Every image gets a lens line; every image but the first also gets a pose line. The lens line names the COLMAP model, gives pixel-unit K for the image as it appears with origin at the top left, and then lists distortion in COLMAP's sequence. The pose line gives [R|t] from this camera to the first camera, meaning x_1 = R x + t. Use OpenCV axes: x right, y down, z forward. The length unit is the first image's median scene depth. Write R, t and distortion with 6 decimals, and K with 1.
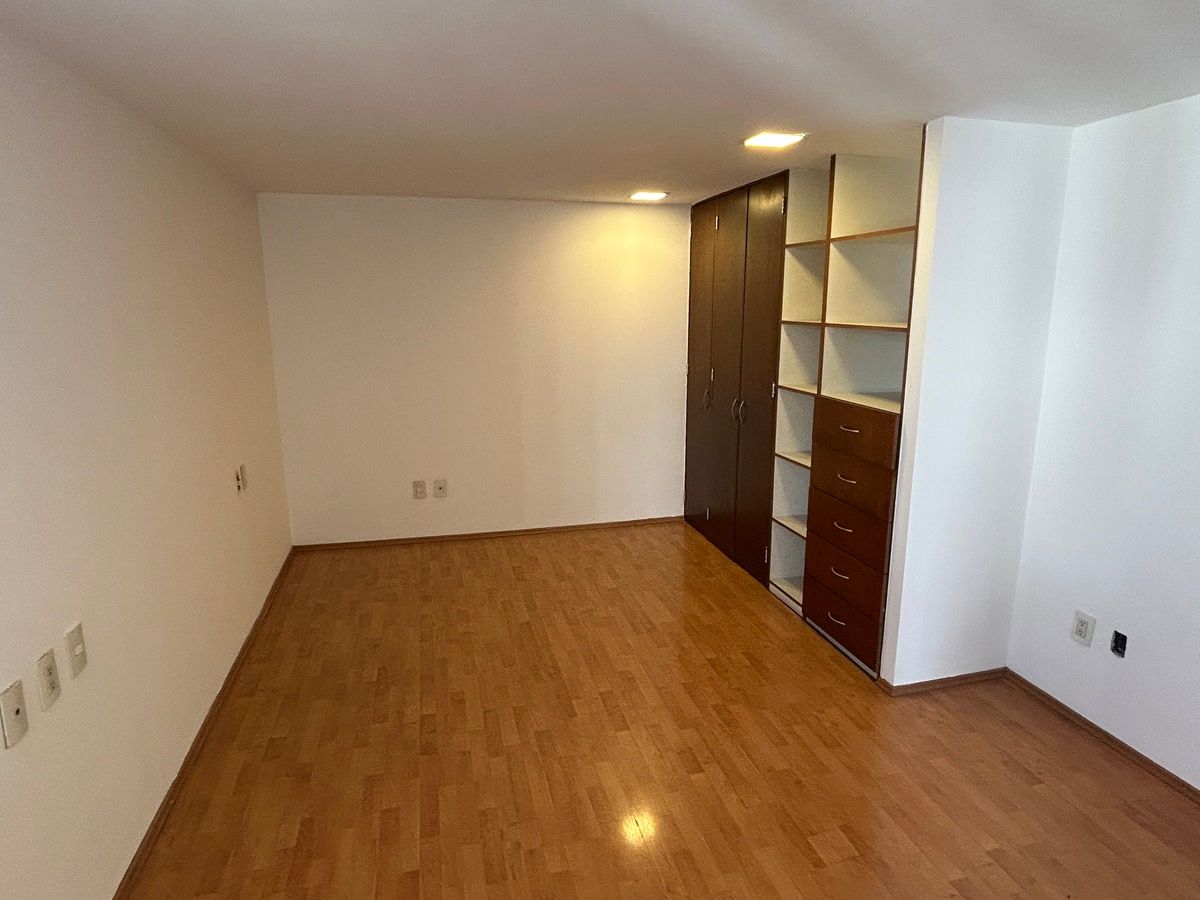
lens RADIAL K [[715.4, 0, 600.0], [0, 715.4, 450.0], [0, 0, 1]] dist [0.005493, 0.000710]
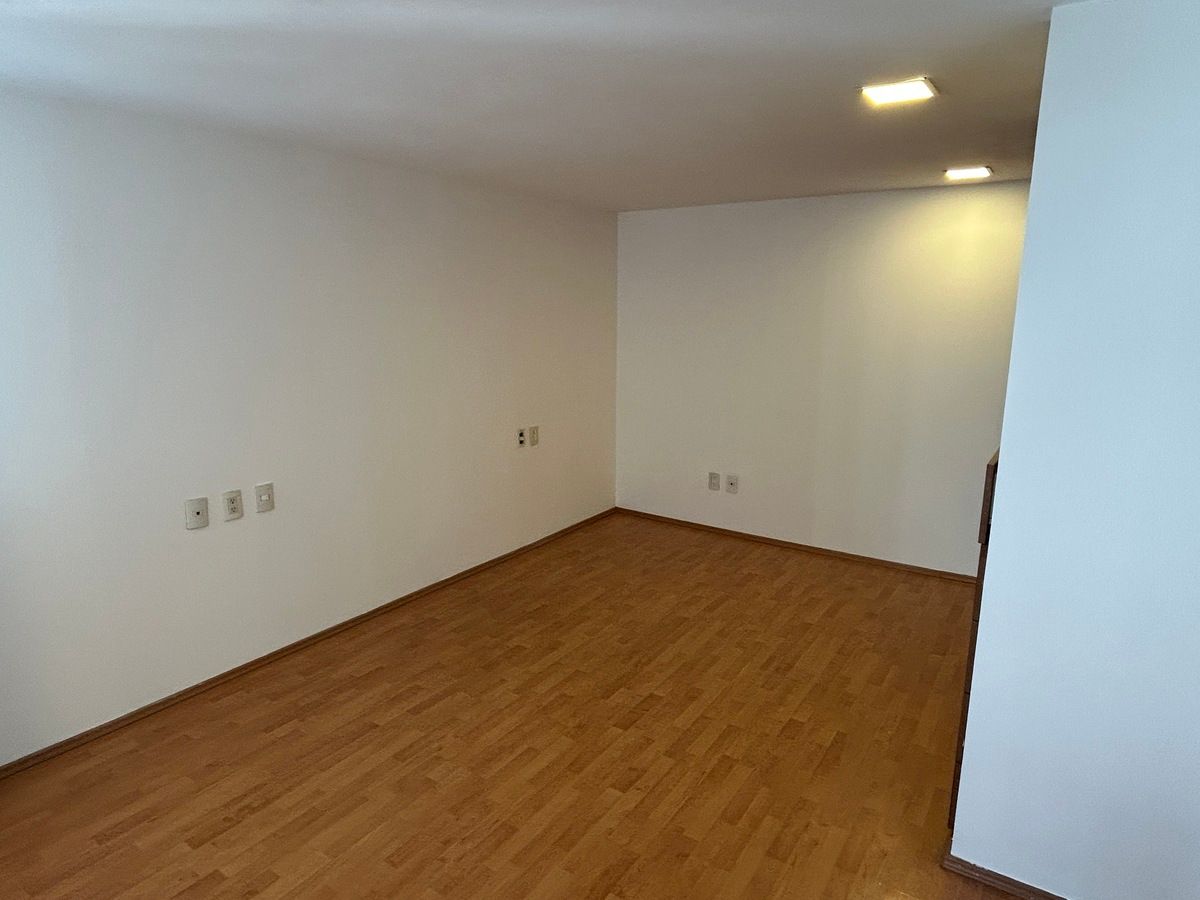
lens RADIAL K [[715.4, 0, 600.0], [0, 715.4, 450.0], [0, 0, 1]] dist [0.005493, 0.000710]
pose [[0.665768, 0.156682, -0.729523, 0.531411], [-0.164006, 0.984523, 0.061777, -0.036575], [0.727911, 0.078517, 0.681161, 0.210189]]
